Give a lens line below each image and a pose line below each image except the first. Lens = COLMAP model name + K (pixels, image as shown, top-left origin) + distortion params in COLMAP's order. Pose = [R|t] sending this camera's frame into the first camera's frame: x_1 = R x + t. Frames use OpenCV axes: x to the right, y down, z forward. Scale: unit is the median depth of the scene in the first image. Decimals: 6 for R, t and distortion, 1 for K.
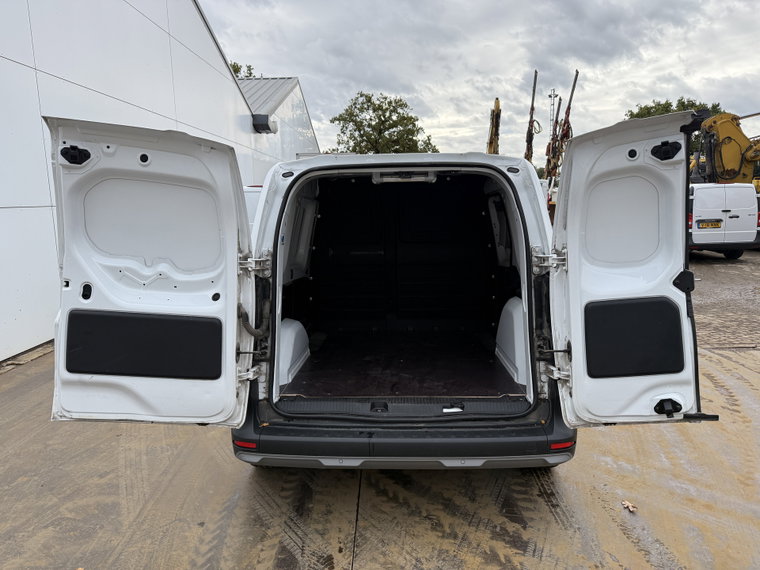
lens RADIAL K [[527.4, 0, 383.0], [0, 527.4, 289.5], [0, 0, 1]] dist [0.086567, -0.124787]
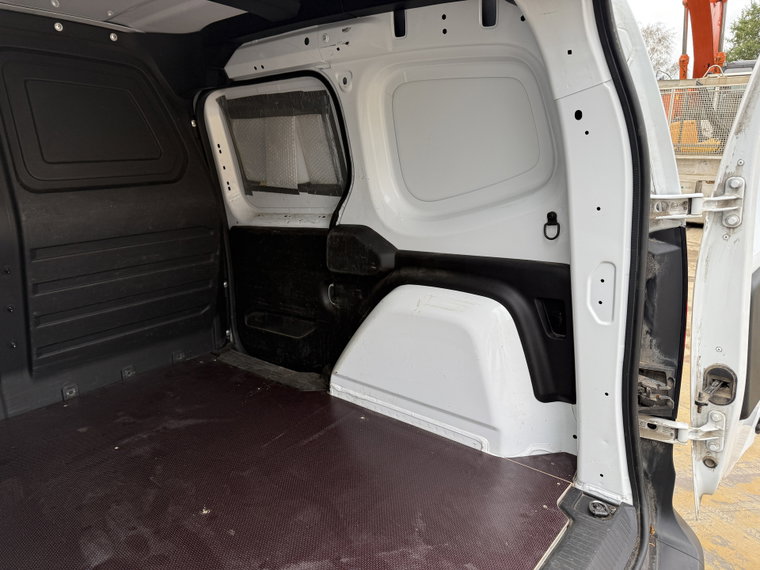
lens RADIAL K [[527.4, 0, 383.0], [0, 527.4, 289.5], [0, 0, 1]] dist [0.086567, -0.124787]
pose [[0.601520, -0.200284, 0.773343, -0.193080], [0.115451, 0.979694, 0.163925, -0.084014], [-0.790471, -0.009321, 0.612429, 0.871012]]
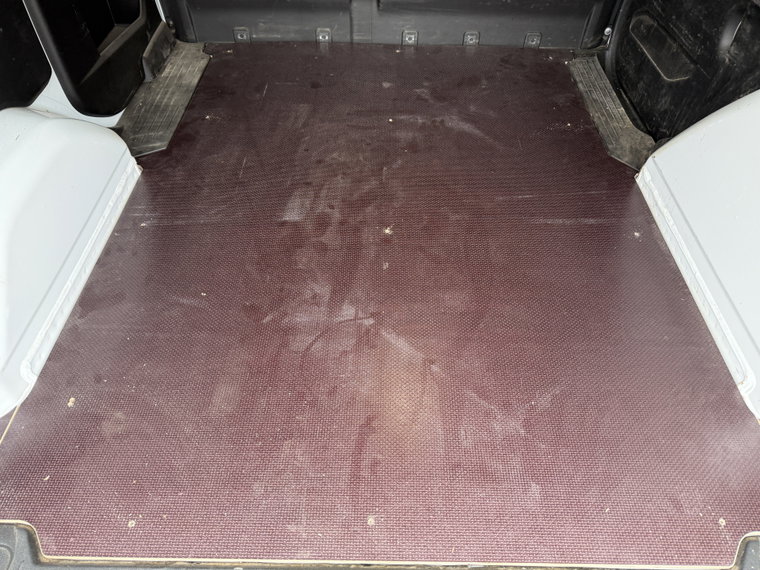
lens RADIAL K [[527.4, 0, 383.0], [0, 527.4, 289.5], [0, 0, 1]] dist [0.086567, -0.124787]
pose [[0.999283, -0.004006, 0.037646, 0.023426], [-0.022041, 0.746928, 0.664540, -0.094586], [-0.030782, -0.664893, 0.746304, 0.914596]]
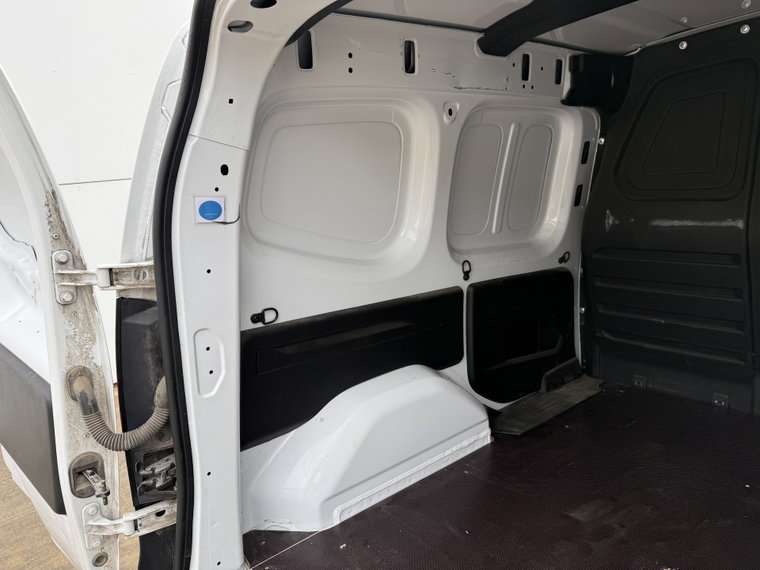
lens RADIAL K [[532.7, 0, 374.6], [0, 532.7, 287.1], [0, 0, 1]] dist [0.034593, -0.040692]
pose [[0.659476, 0.111560, -0.743402, 0.185588], [-0.039862, 0.992725, 0.113613, -0.090396], [0.750668, -0.045292, 0.659125, 0.846288]]
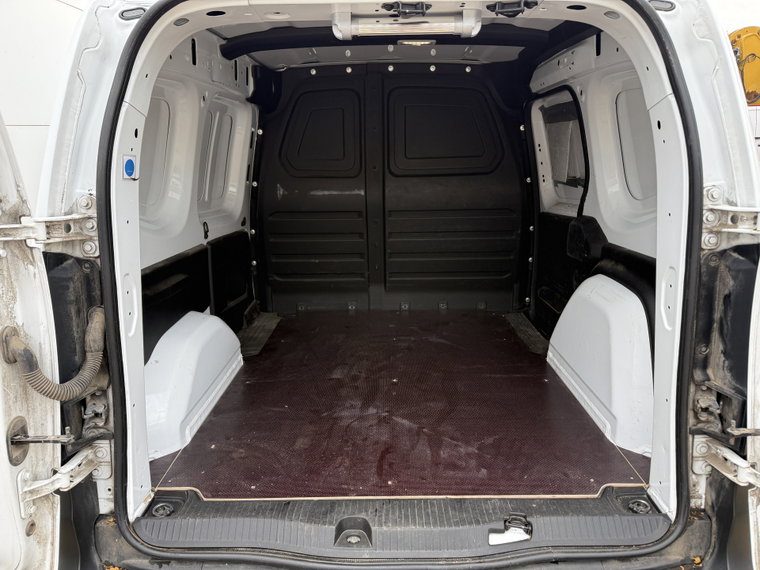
lens RADIAL K [[527.4, 0, 383.0], [0, 527.4, 289.5], [0, 0, 1]] dist [0.086567, -0.124787]
pose [[0.999526, -0.006266, 0.030138, 0.006023], [0.002484, 0.992288, 0.123927, -0.050706], [-0.030682, -0.123793, 0.991834, 0.552298]]
